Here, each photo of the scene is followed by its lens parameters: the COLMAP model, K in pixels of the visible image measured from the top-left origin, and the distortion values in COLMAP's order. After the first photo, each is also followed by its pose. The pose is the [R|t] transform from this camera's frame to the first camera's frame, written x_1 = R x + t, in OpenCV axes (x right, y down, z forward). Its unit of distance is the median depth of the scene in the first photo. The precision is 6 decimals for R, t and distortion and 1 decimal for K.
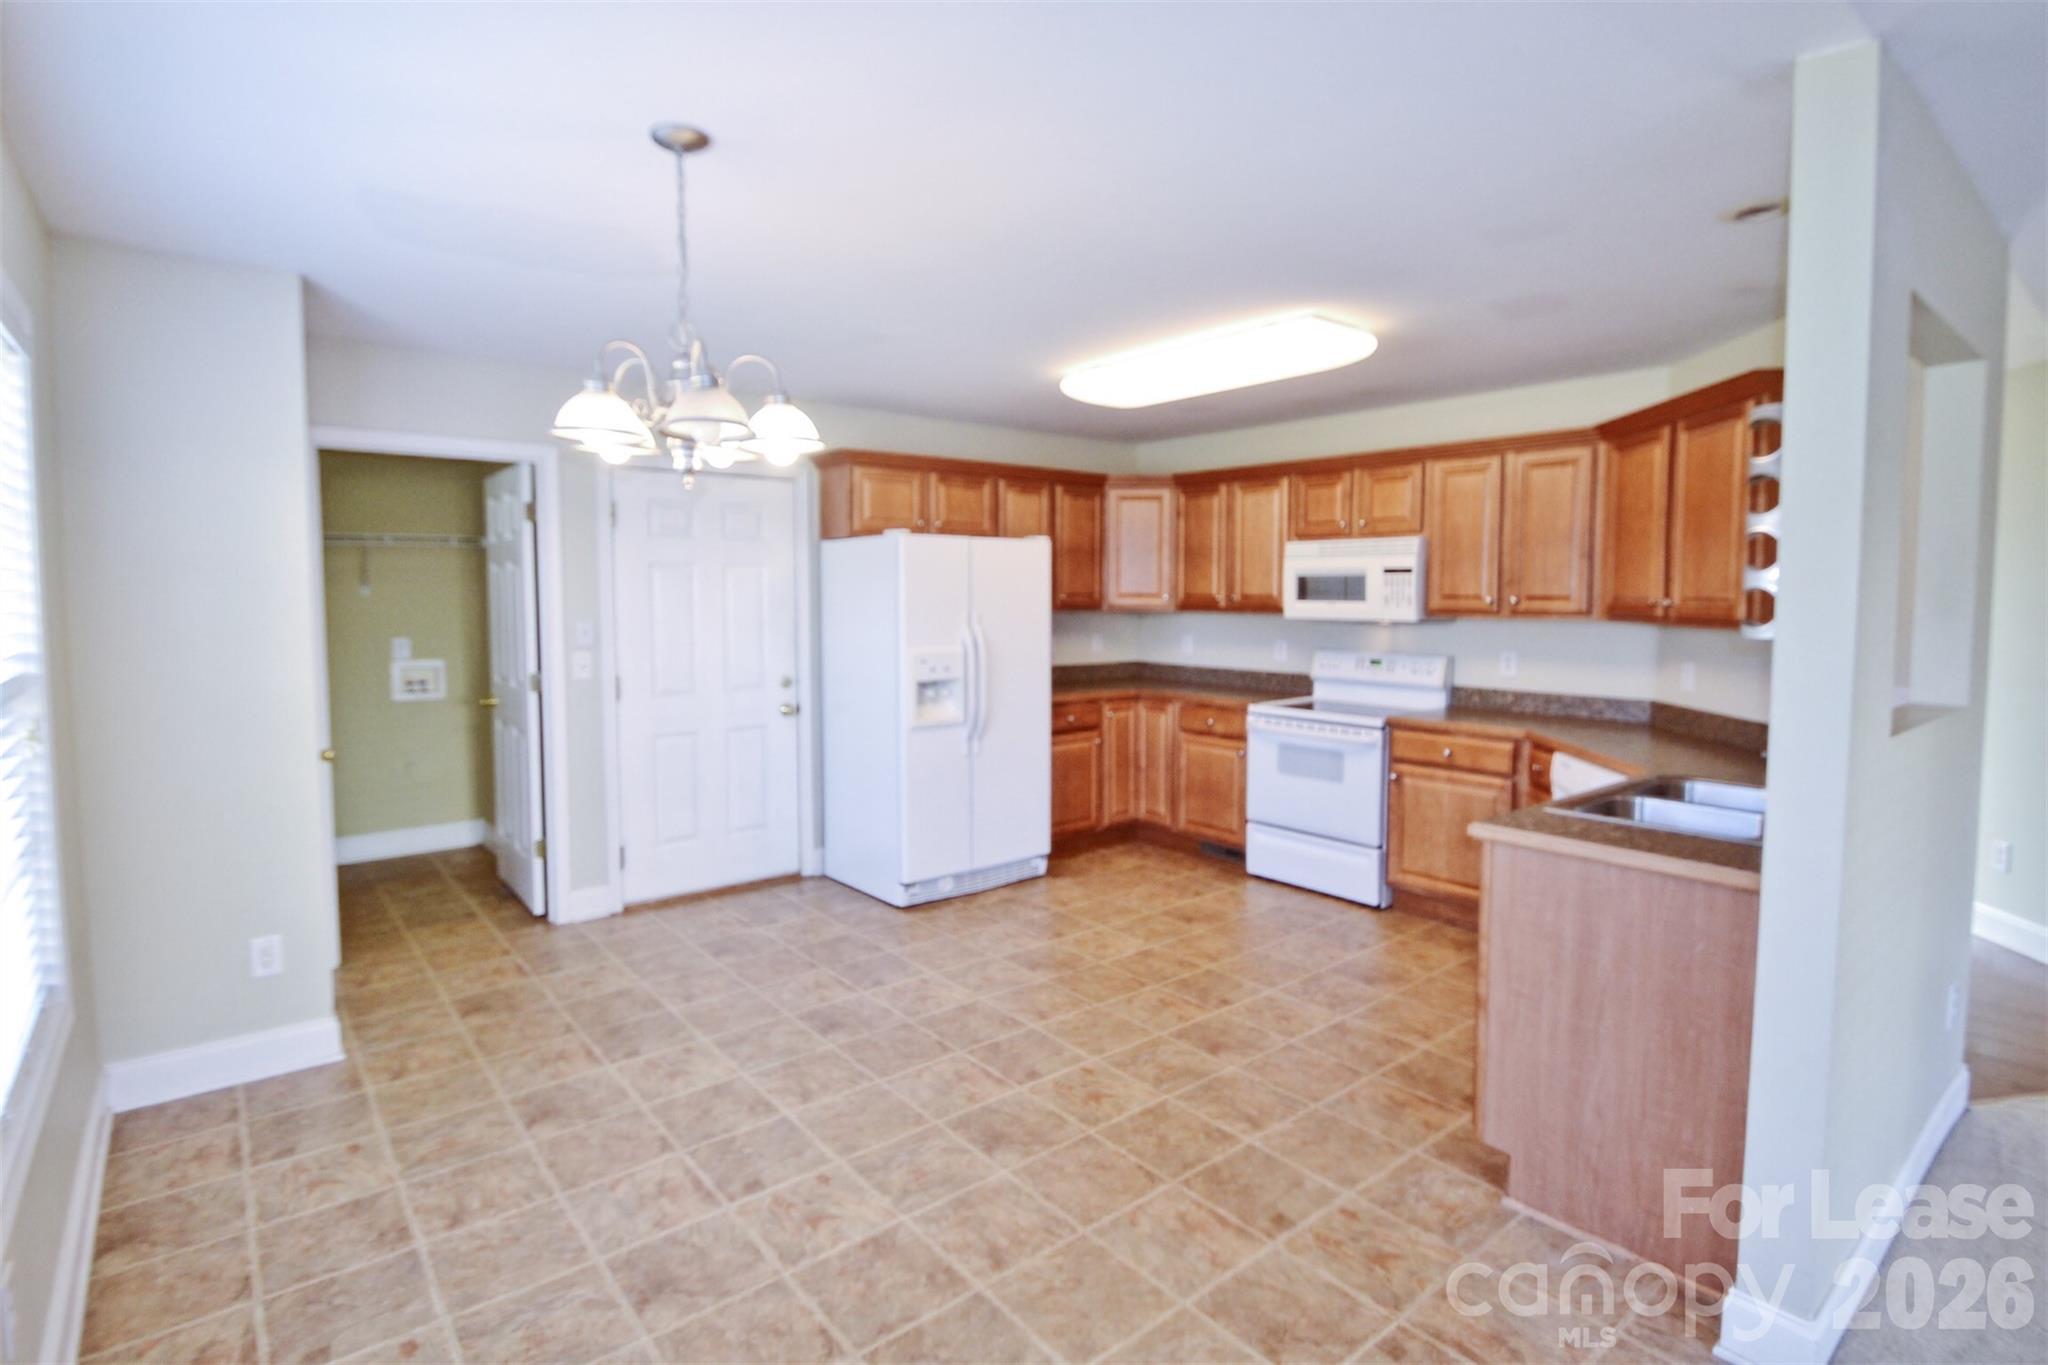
lens RADIAL K [[1013.6, 0, 1024.0], [0, 1013.6, 682.5], [0, 0, 1]] dist [-0.043523, -0.000798]
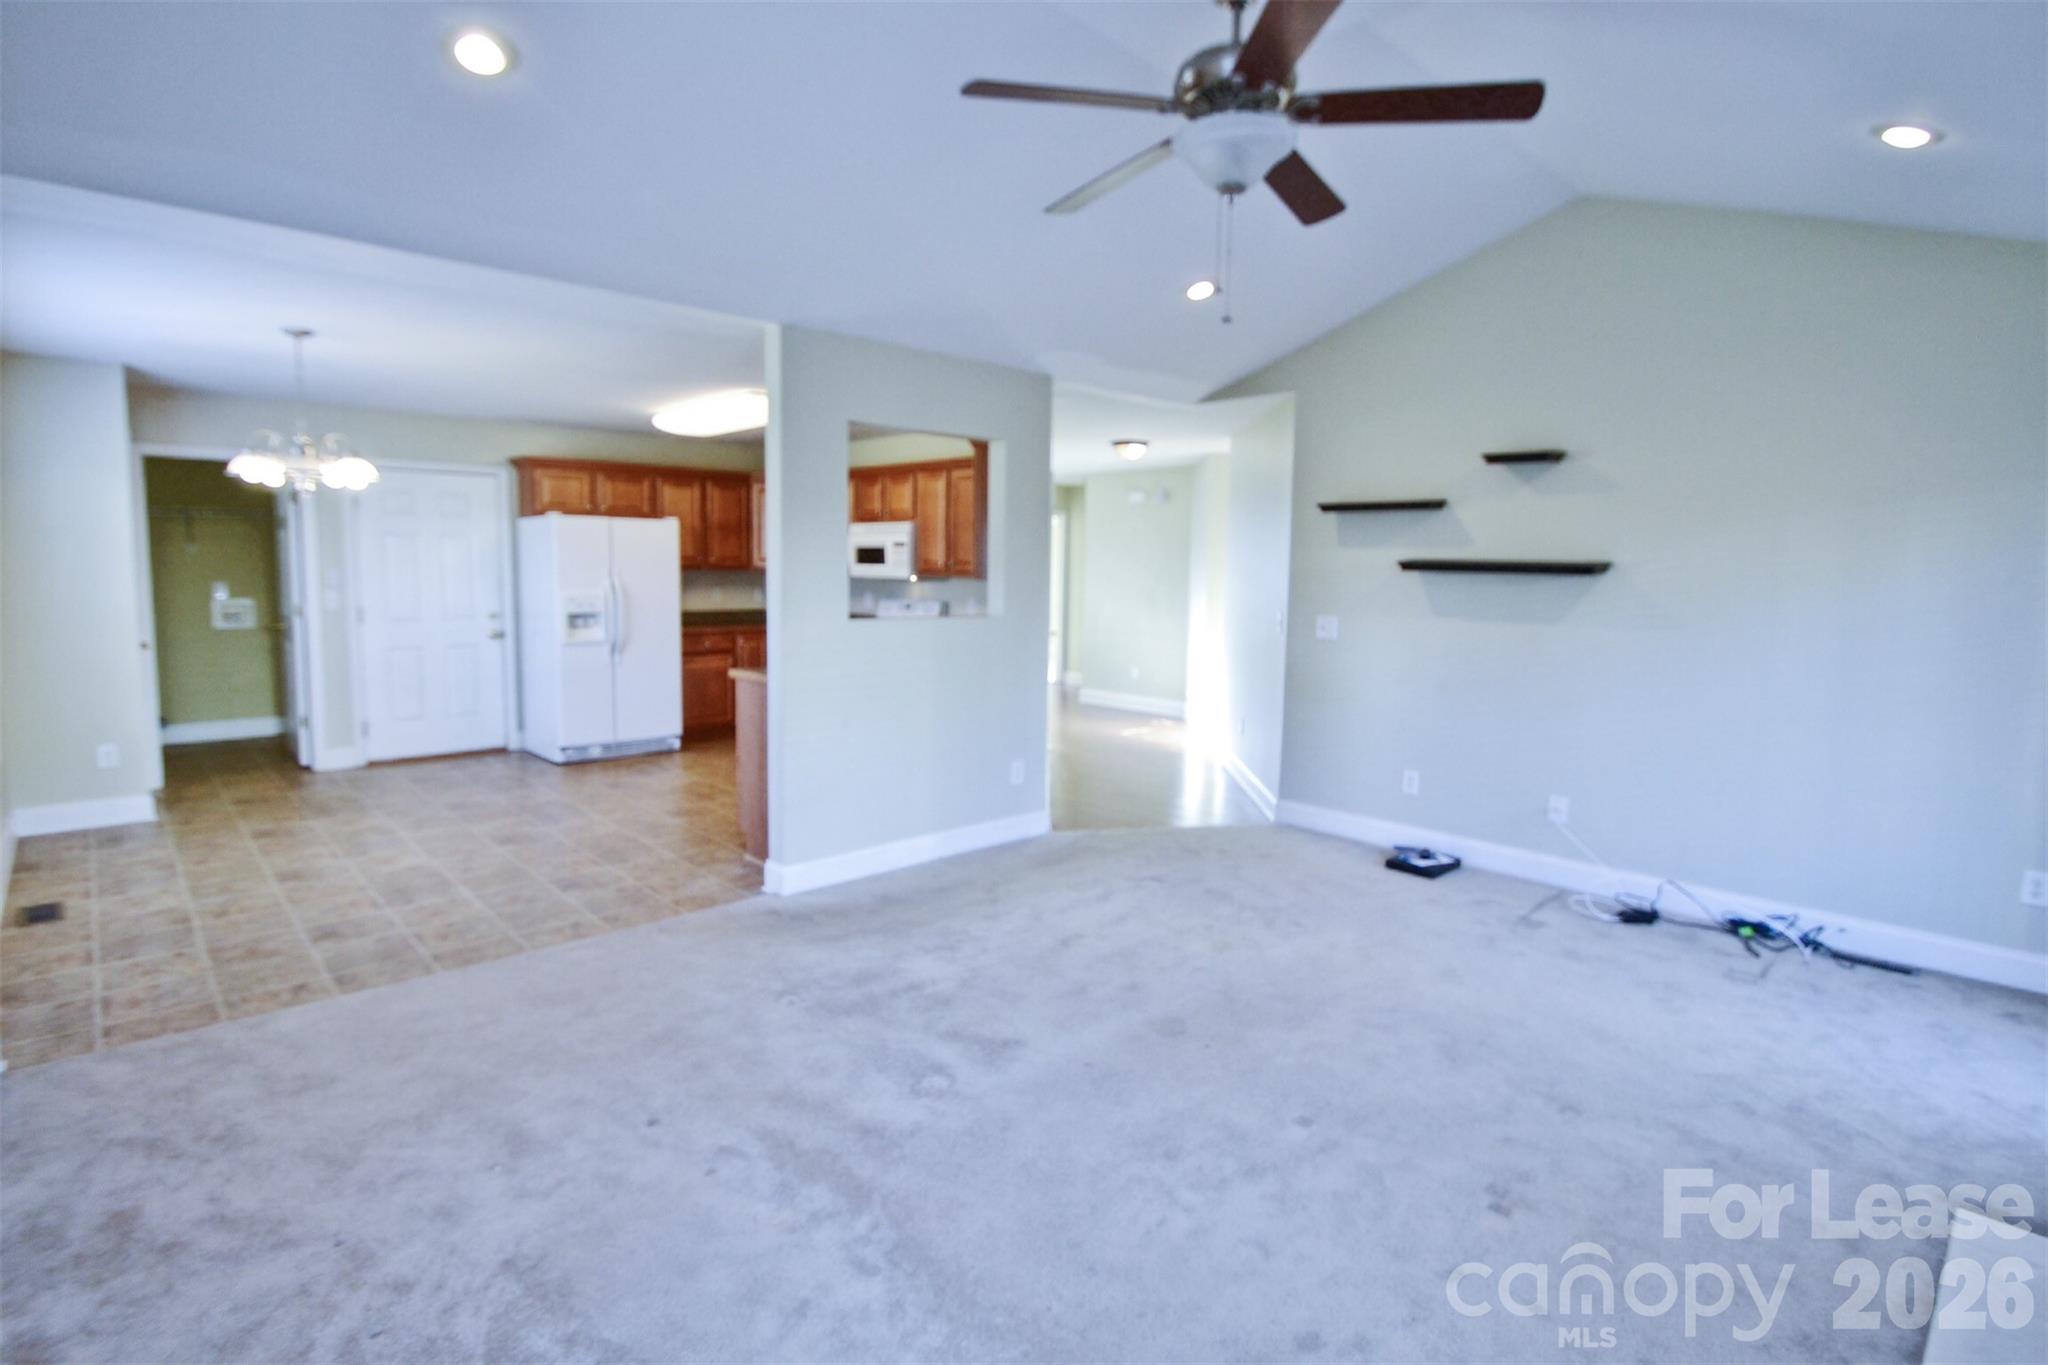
lens RADIAL K [[1029.1, 0, 1019.8], [0, 1029.1, 655.4], [0, 0, 1]] dist [-0.000090, -0.020783]
pose [[0.998009, 0.007952, 0.062574, 0.430652], [-0.008016, 0.999968, 0.000783, 0.050085], [-0.062565, -0.001283, 0.998040, -0.529122]]
